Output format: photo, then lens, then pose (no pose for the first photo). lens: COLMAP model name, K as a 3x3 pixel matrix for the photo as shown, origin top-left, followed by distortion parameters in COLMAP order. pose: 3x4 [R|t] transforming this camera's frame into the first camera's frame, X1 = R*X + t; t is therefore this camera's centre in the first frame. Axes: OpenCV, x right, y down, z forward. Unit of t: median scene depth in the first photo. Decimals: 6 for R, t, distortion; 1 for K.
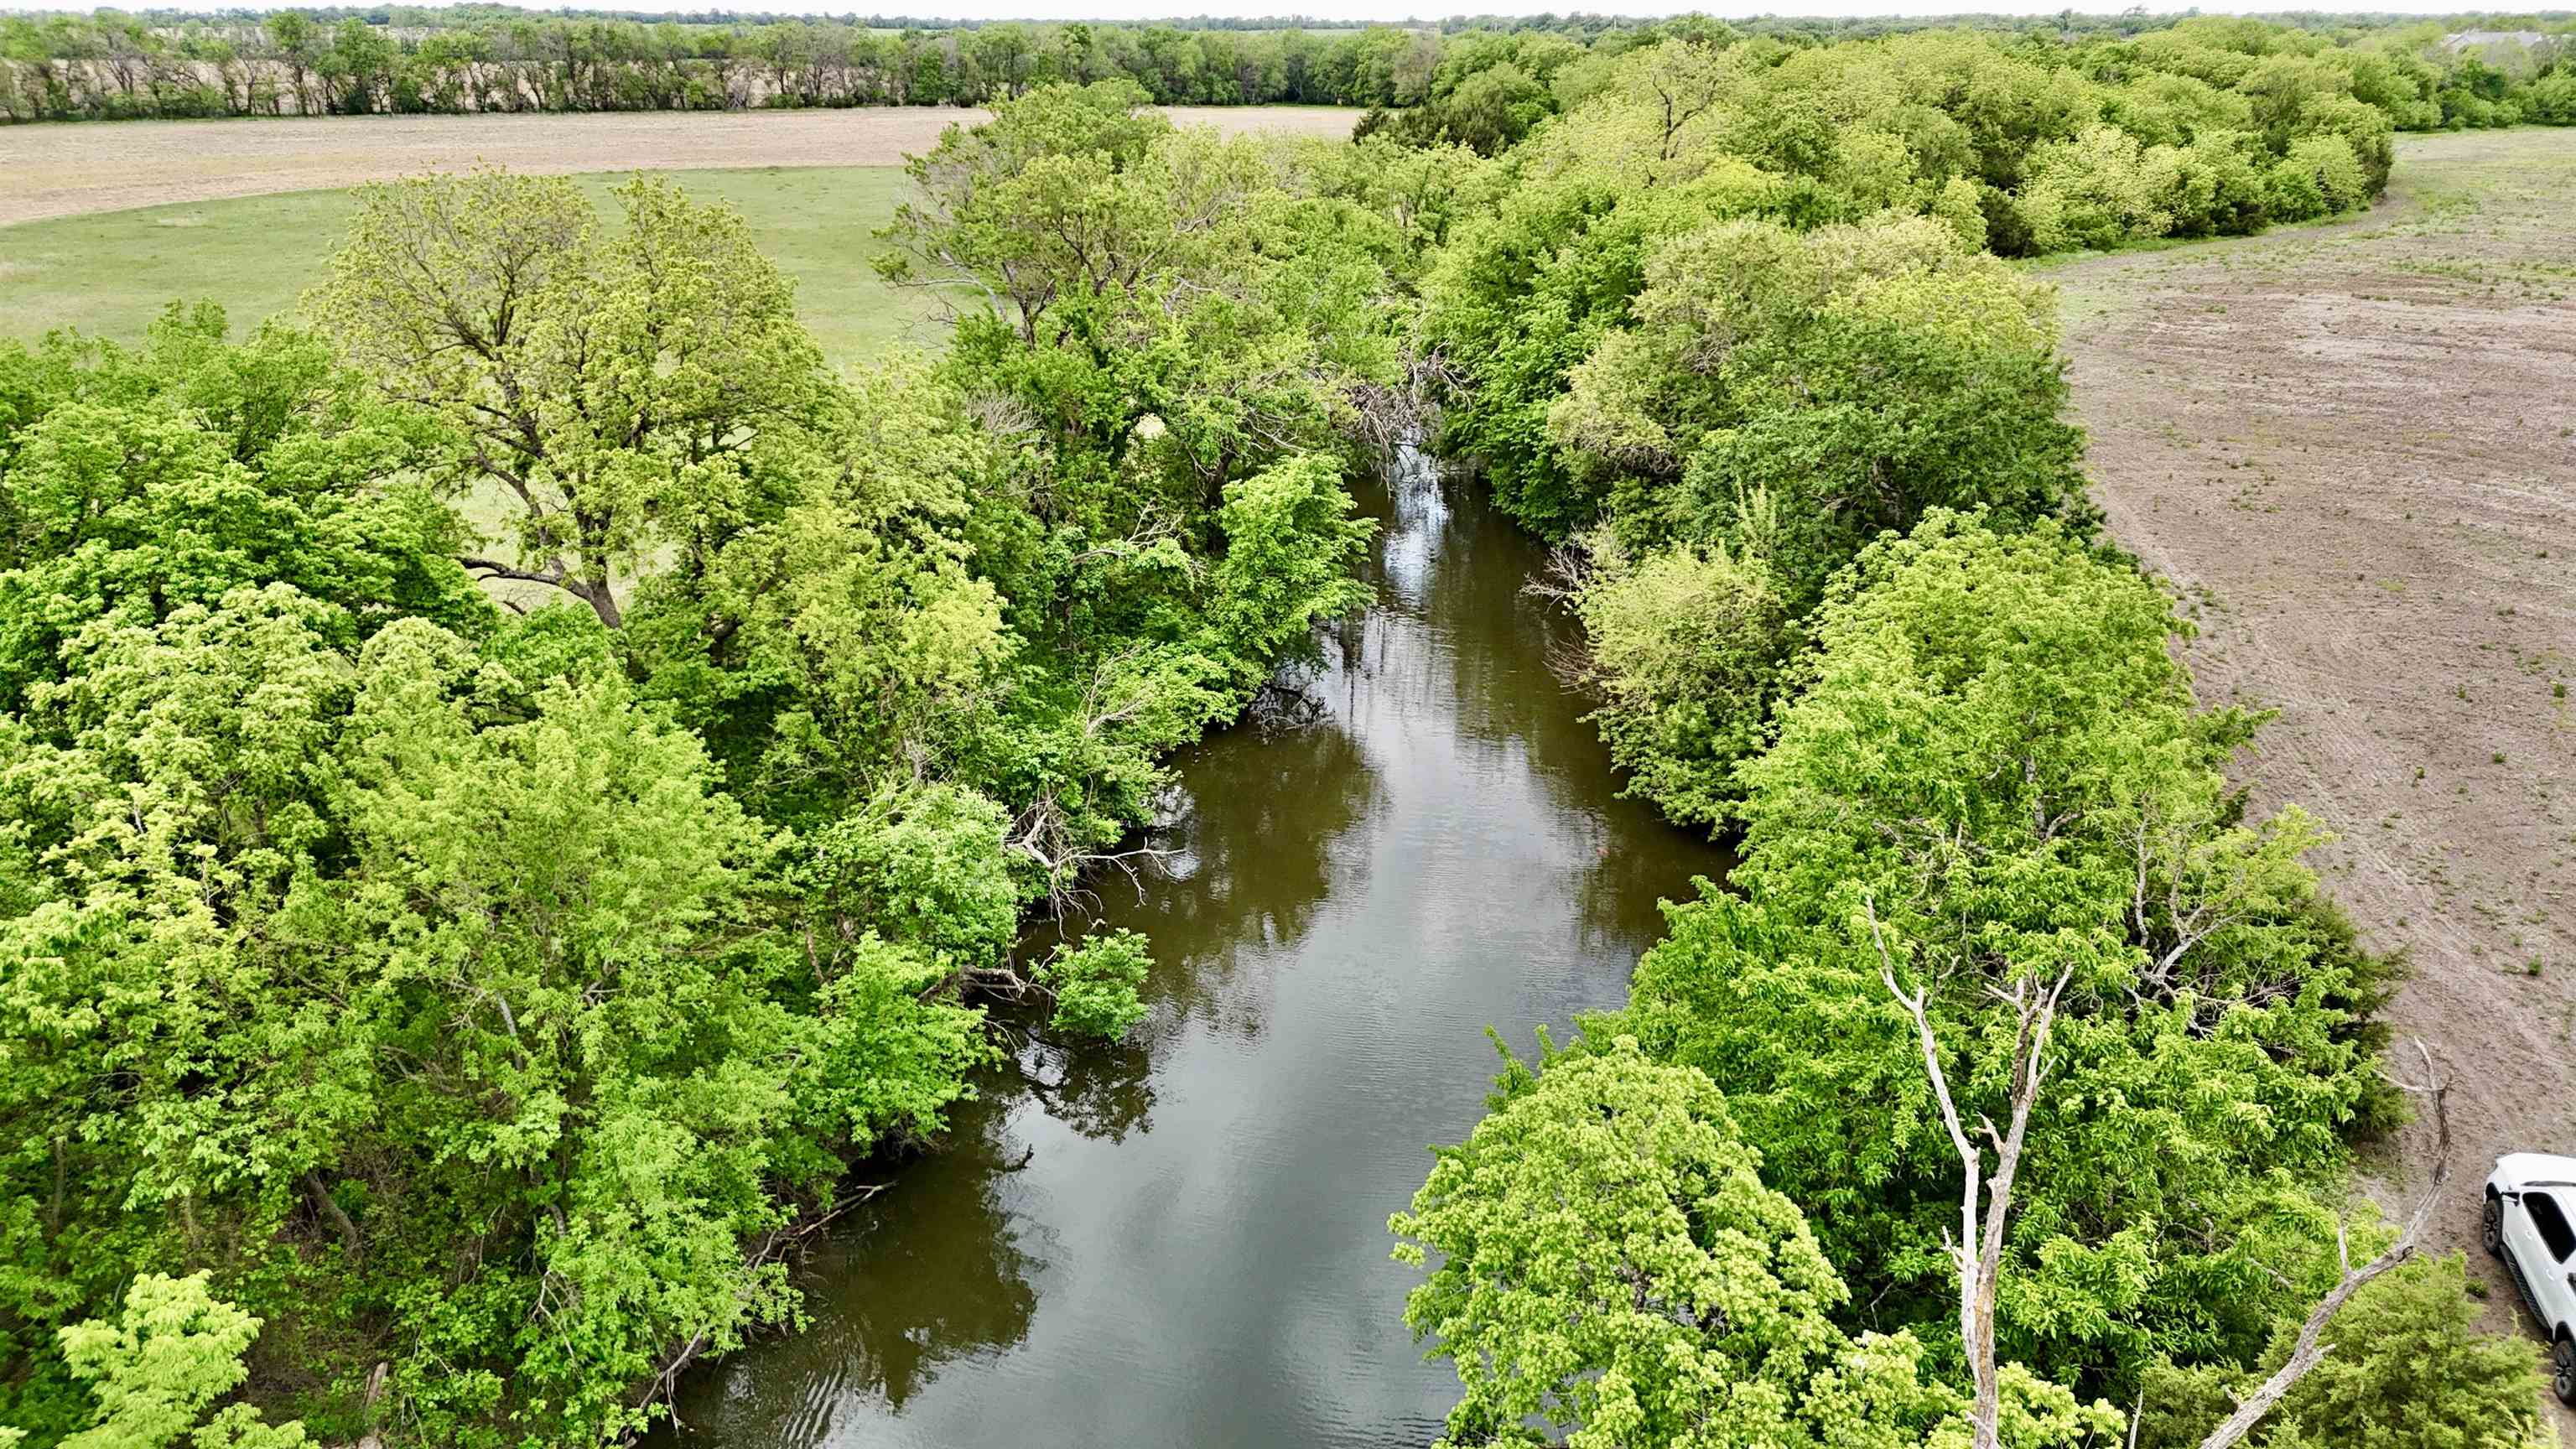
lens RADIAL K [[1724.1, 0, 1279.6], [0, 1724.1, 736.1], [0, 0, 1]] dist [0.040558, -0.008744]
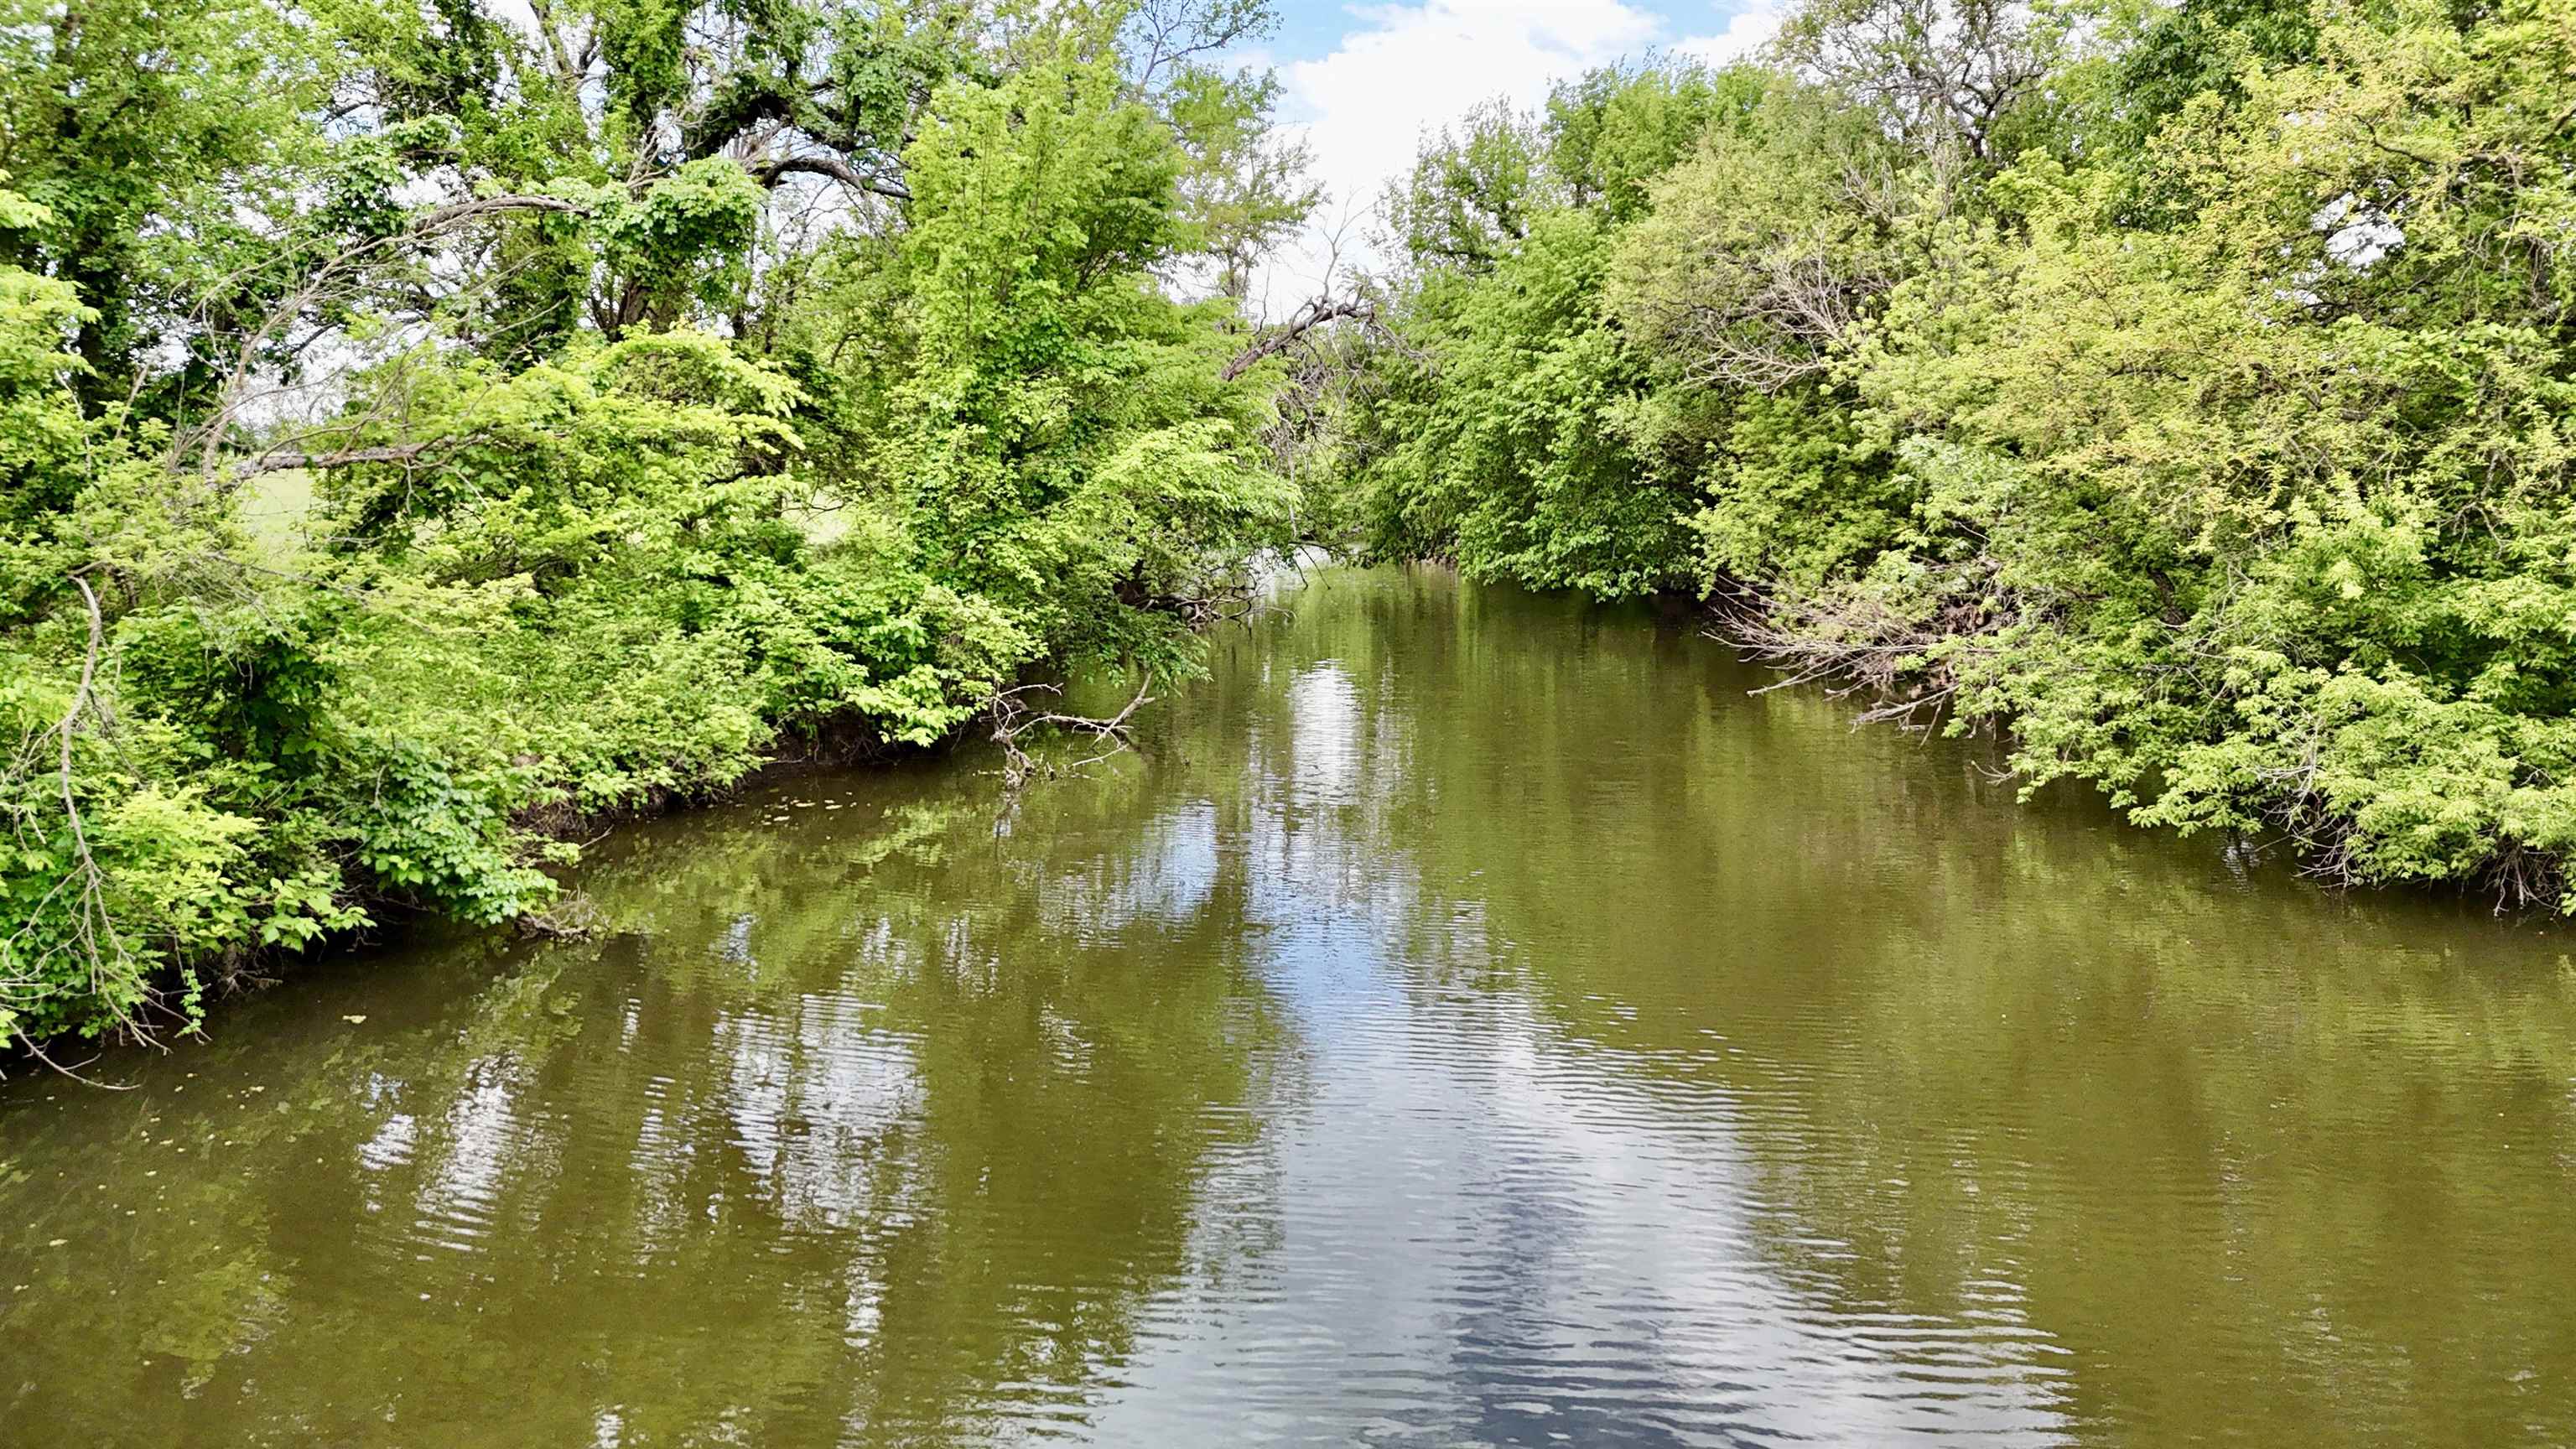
lens RADIAL K [[1724.1, 0, 1289.9], [0, 1724.1, 720.3], [0, 0, 1]] dist [0.040558, -0.008744]
pose [[0.996262, -0.002728, 0.086338, 0.009328], [0.024703, 0.966755, -0.254509, 0.041745], [-0.082774, 0.255691, 0.963209, 0.319232]]
